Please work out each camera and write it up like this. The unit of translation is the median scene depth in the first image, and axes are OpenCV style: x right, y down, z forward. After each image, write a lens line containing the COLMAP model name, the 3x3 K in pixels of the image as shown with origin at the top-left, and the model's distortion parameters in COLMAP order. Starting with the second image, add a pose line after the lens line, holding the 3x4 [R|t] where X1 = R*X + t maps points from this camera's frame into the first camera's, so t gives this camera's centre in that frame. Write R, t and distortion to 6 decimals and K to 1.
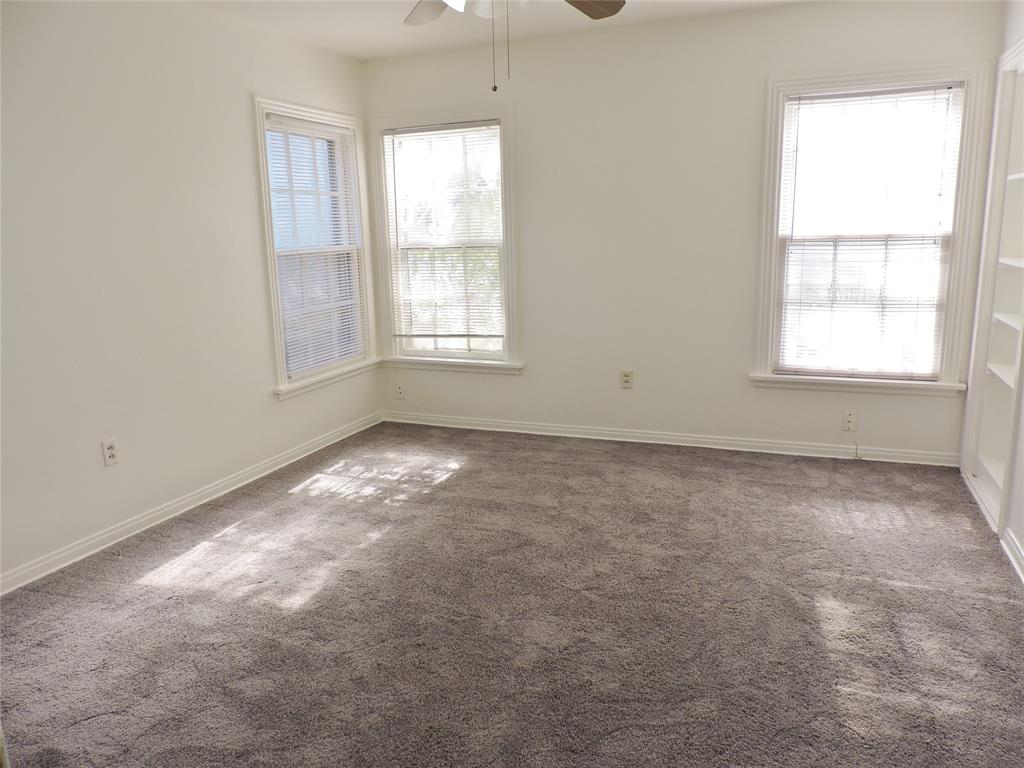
lens RADIAL K [[729.9, 0, 517.0], [0, 729.9, 380.4], [0, 0, 1]] dist [-0.024227, 0.008428]
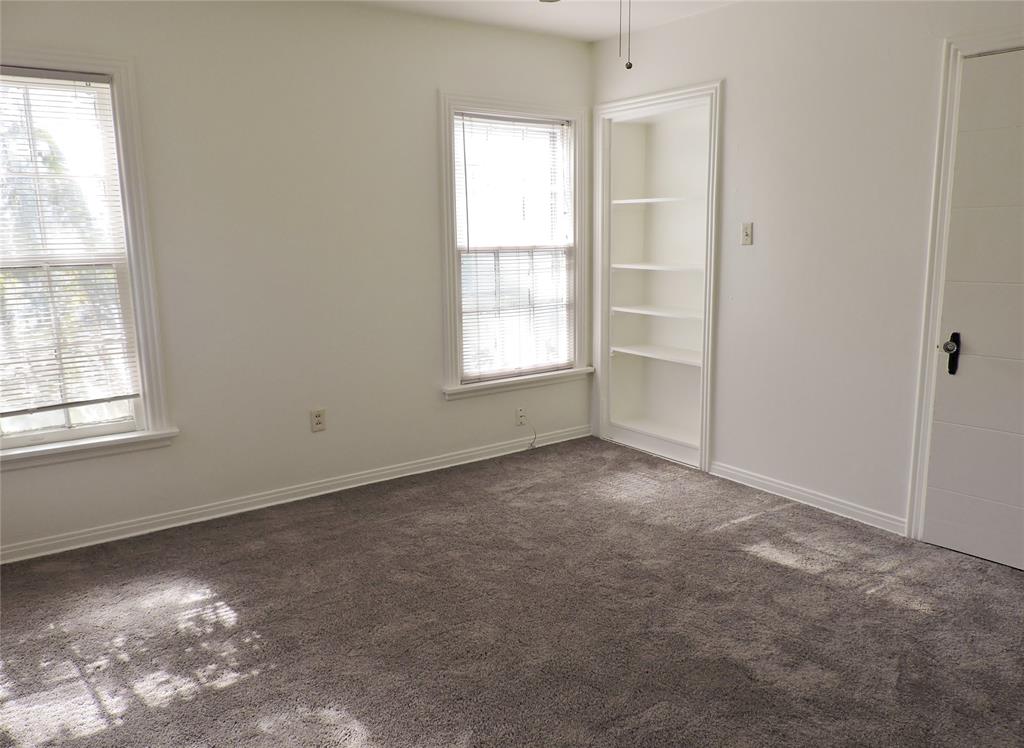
lens RADIAL K [[751.3, 0, 519.4], [0, 751.3, 370.4], [0, 0, 1]] dist [-0.022018, 0.003575]
pose [[0.535554, -0.133050, 0.833954, -0.464857], [0.167473, 0.984631, 0.049540, -0.066132], [-0.827728, 0.113134, 0.549606, 0.365424]]
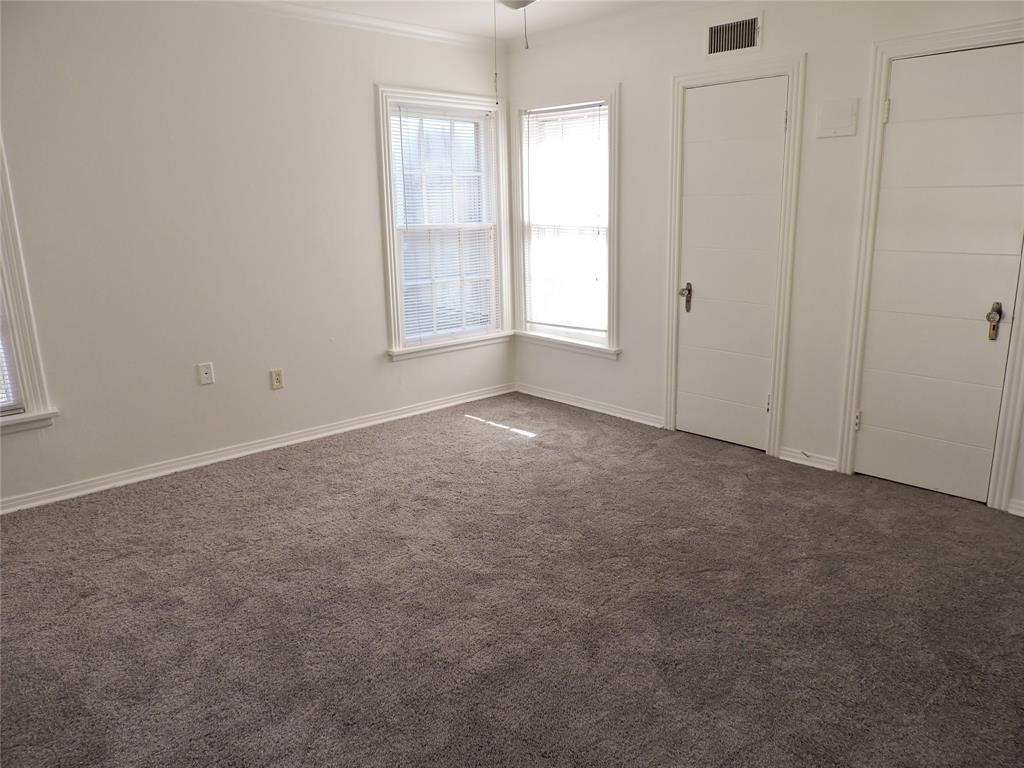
lens RADIAL K [[729.9, 0, 515.5], [0, 729.9, 391.5], [0, 0, 1]] dist [-0.024227, 0.008428]
pose [[0.904049, 0.121028, -0.409937, 0.314017], [-0.099552, 0.992320, 0.073421, -0.027168], [0.415674, -0.025566, 0.909154, 0.056578]]
